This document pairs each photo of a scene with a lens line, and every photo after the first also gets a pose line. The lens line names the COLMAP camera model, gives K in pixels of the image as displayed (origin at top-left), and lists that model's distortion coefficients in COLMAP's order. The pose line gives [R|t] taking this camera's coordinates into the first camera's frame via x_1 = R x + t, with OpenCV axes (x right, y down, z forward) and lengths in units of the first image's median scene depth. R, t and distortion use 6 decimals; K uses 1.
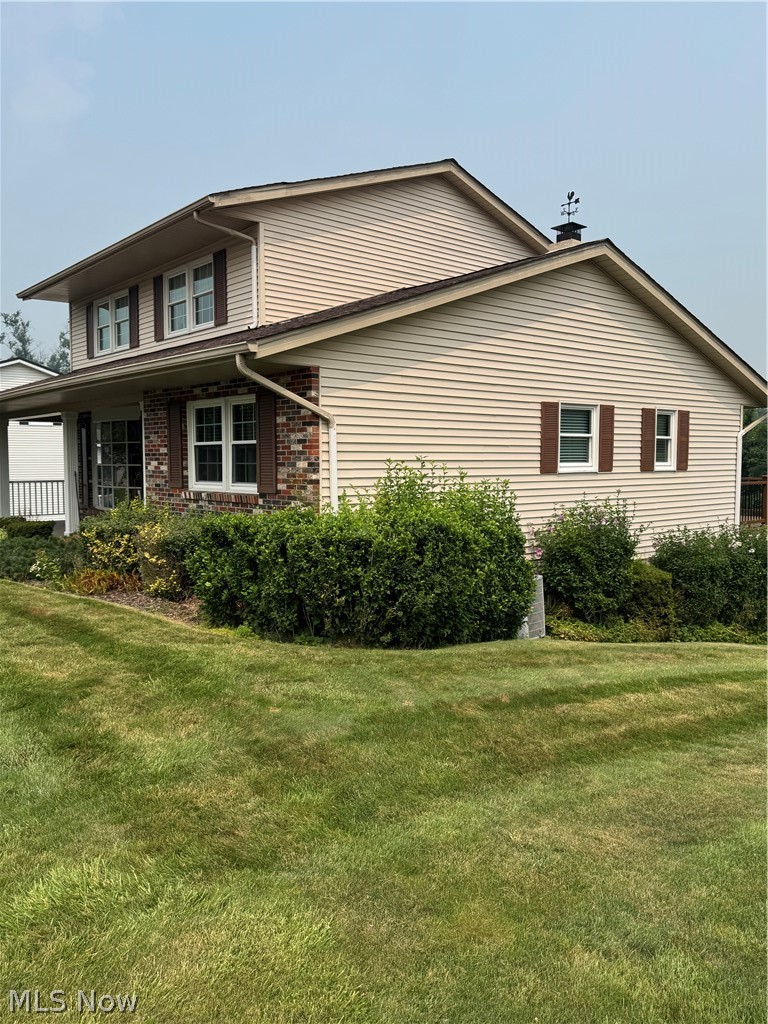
lens RADIAL K [[786.1, 0, 385.2], [0, 786.1, 513.9], [0, 0, 1]] dist [0.171861, -0.343907]
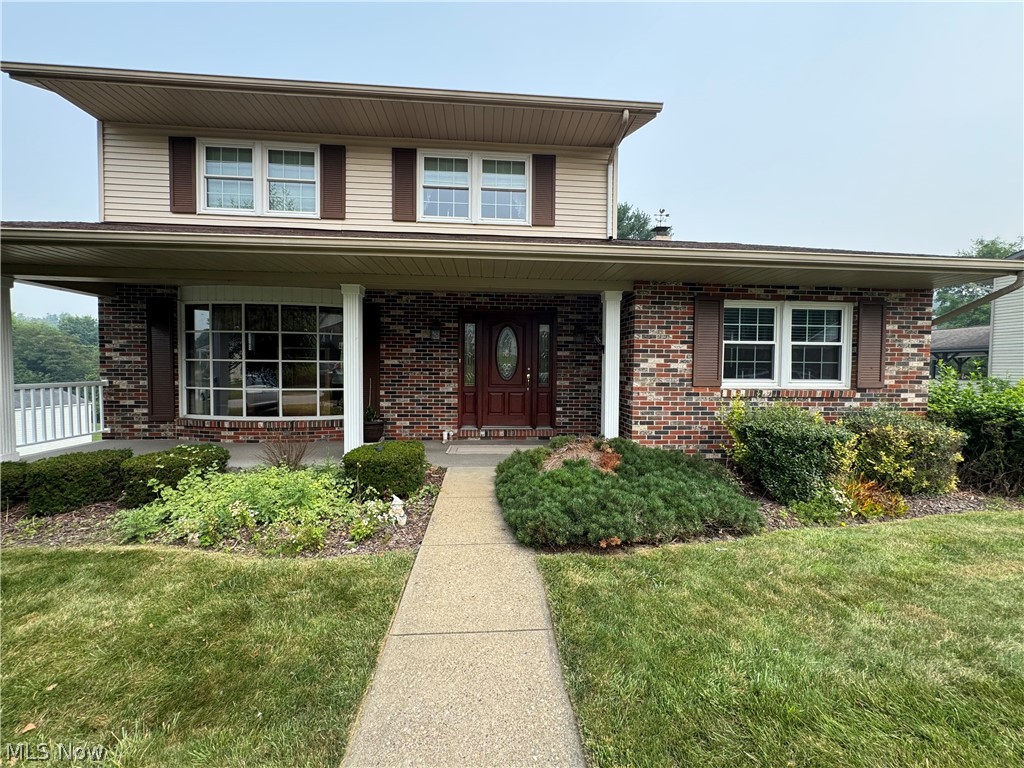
lens RADIAL K [[407.5, 0, 512.1], [0, 407.5, 382.6], [0, 0, 1]] dist [0.000830, 0.000049]
pose [[0.592491, -0.021469, 0.805291, -0.815400], [0.041247, 0.999142, -0.003711, -0.046110], [-0.804520, 0.035414, 0.592868, 0.911055]]
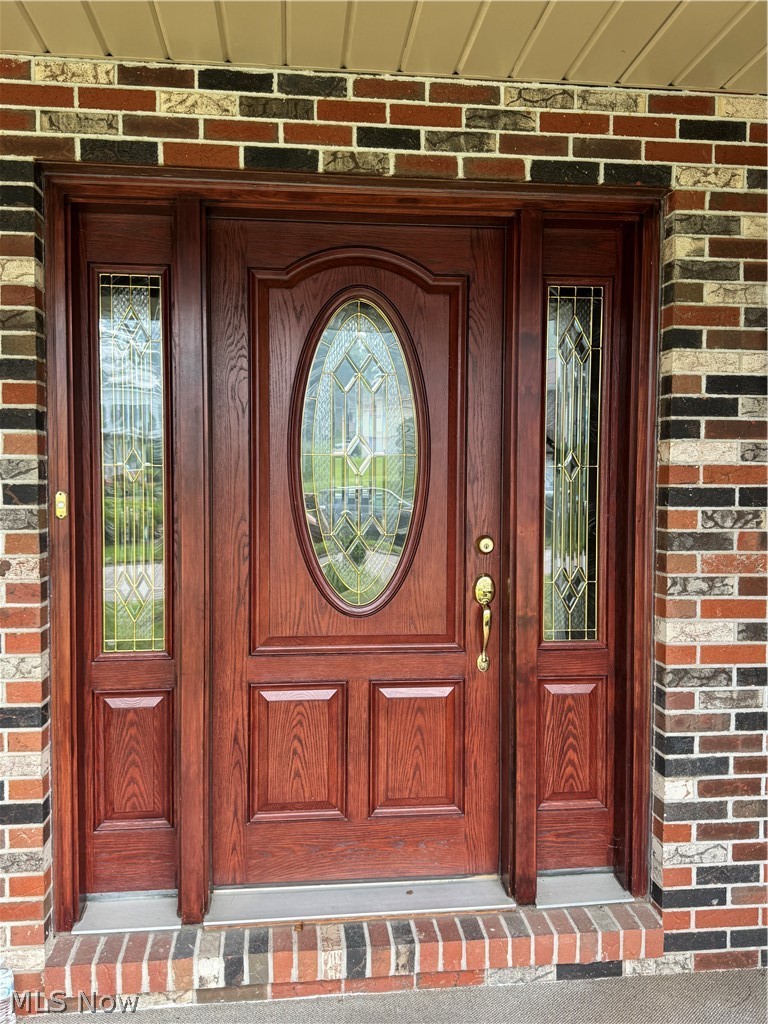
lens RADIAL K [[864.1, 0, 384.0], [0, 864.1, 512.0], [0, 0, 1]] dist [0.011785, -0.043791]
pose [[0.562424, -0.027101, 0.826404, -0.474306], [0.051180, 0.998687, -0.002080, -0.080452], [-0.825263, 0.043465, 0.563073, 1.173233]]
